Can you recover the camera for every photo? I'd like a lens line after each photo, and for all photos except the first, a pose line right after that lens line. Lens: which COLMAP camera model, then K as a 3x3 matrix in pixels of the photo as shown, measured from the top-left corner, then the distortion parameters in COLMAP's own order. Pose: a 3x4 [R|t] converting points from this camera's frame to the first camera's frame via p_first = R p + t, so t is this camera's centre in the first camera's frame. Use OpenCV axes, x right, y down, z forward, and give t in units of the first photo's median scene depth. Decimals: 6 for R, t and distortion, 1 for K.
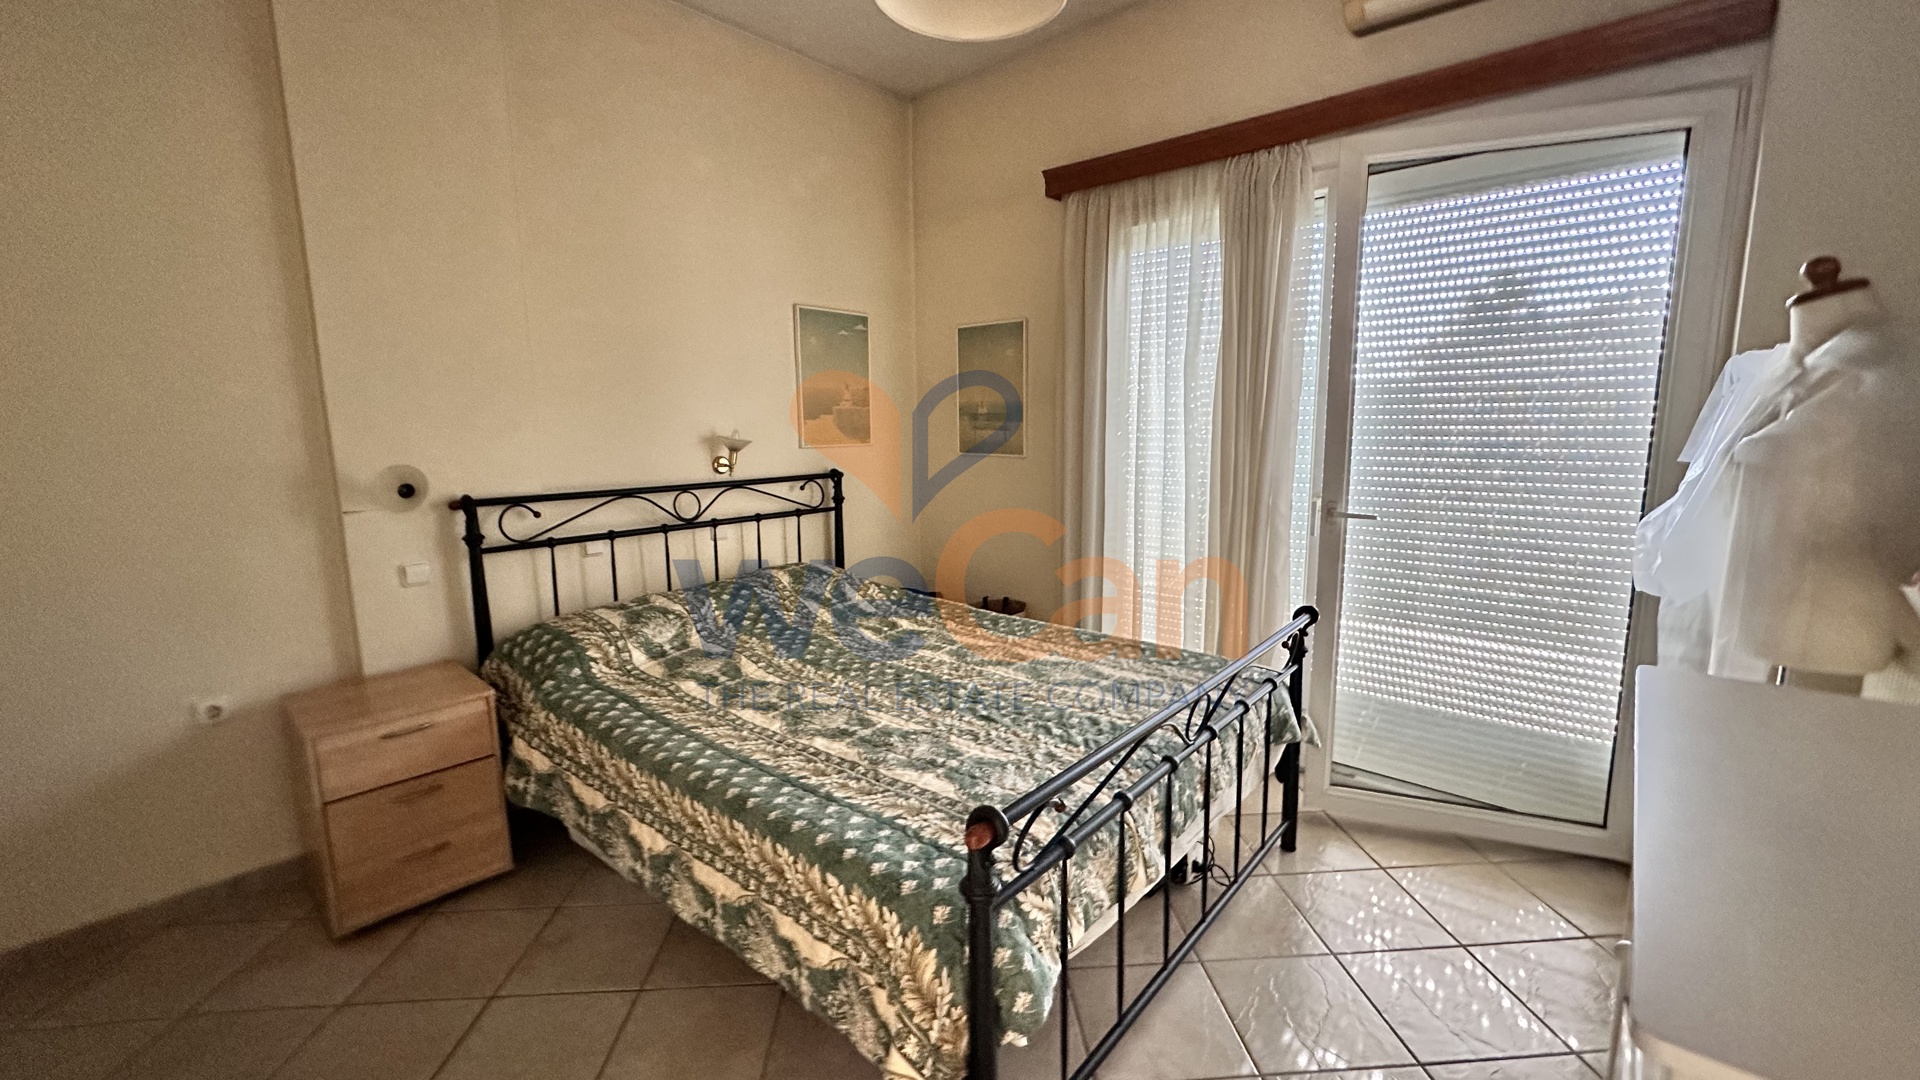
lens RADIAL K [[768.0, 0, 963.6], [0, 768.0, 540.2], [0, 0, 1]] dist [-0.003164, 0.000939]
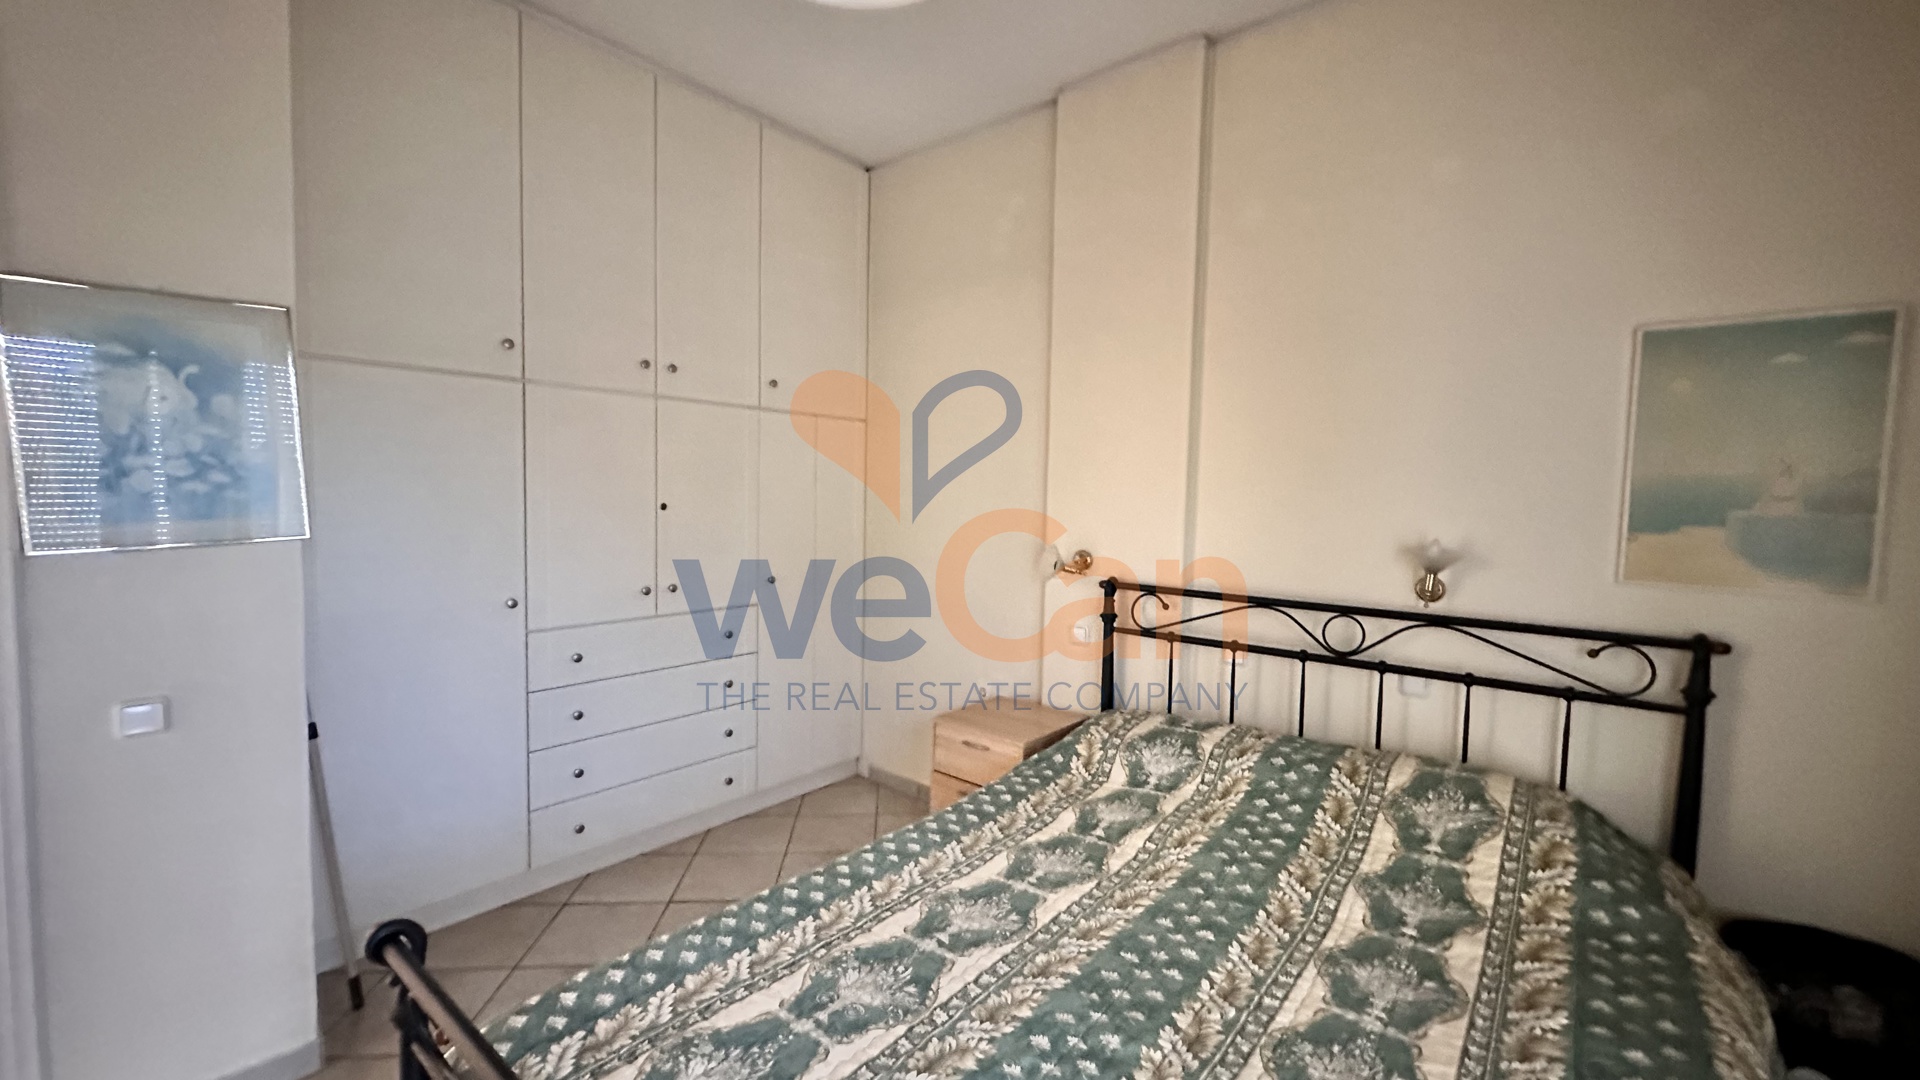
lens RADIAL K [[768.0, 0, 963.6], [0, 768.0, 540.2], [0, 0, 1]] dist [-0.003164, 0.000939]
pose [[0.027125, 0.077737, -0.996605, 0.424160], [-0.174511, 0.982030, 0.071850, -0.142695], [0.984282, 0.171970, 0.040203, 0.677270]]
